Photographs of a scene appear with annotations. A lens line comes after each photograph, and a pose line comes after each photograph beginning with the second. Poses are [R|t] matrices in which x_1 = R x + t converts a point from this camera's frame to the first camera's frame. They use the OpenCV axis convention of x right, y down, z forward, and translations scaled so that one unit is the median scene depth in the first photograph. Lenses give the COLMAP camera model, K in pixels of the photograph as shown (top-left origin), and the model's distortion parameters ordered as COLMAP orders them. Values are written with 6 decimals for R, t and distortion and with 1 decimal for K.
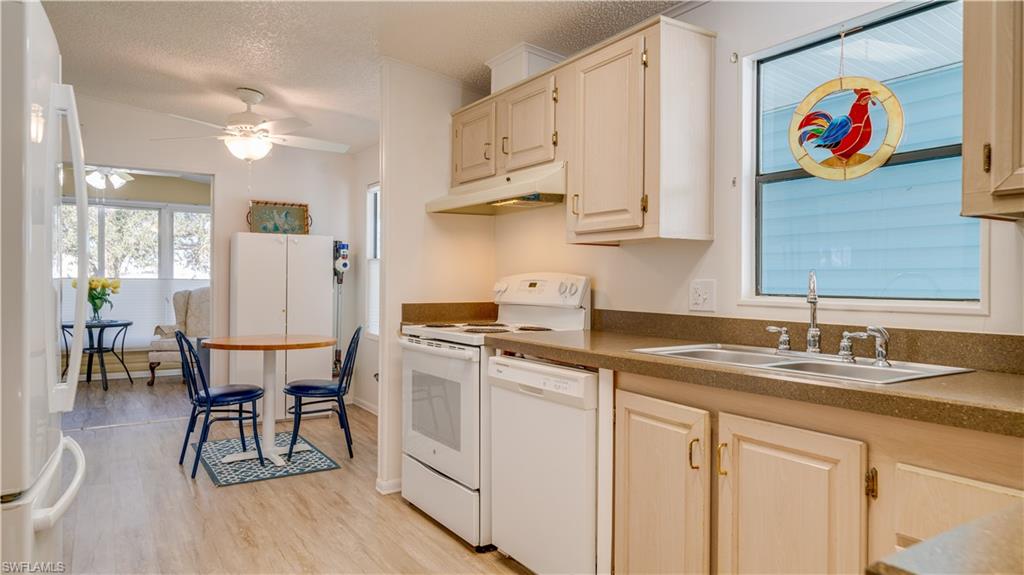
lens RADIAL K [[652.4, 0, 511.6], [0, 652.4, 285.3], [0, 0, 1]] dist [0.002208, 0.000627]
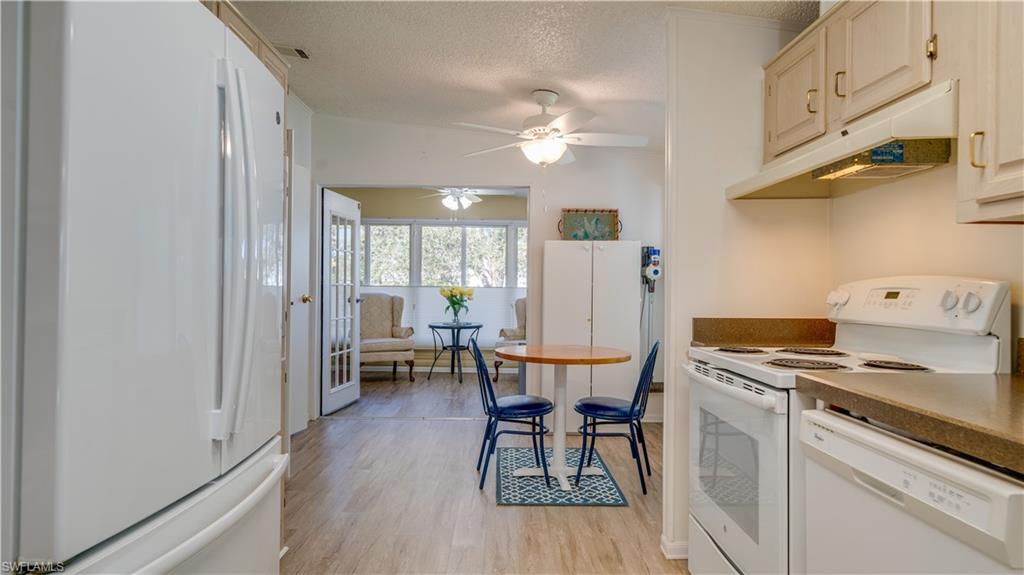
lens RADIAL K [[581.1, 0, 509.2], [0, 581.1, 285.8], [0, 0, 1]] dist [-0.000543, -0.002386]
pose [[0.840778, -0.001696, -0.541378, 0.022730], [-0.005835, 0.999909, -0.012194, -0.000648], [0.541349, 0.013411, 0.840691, 0.282923]]
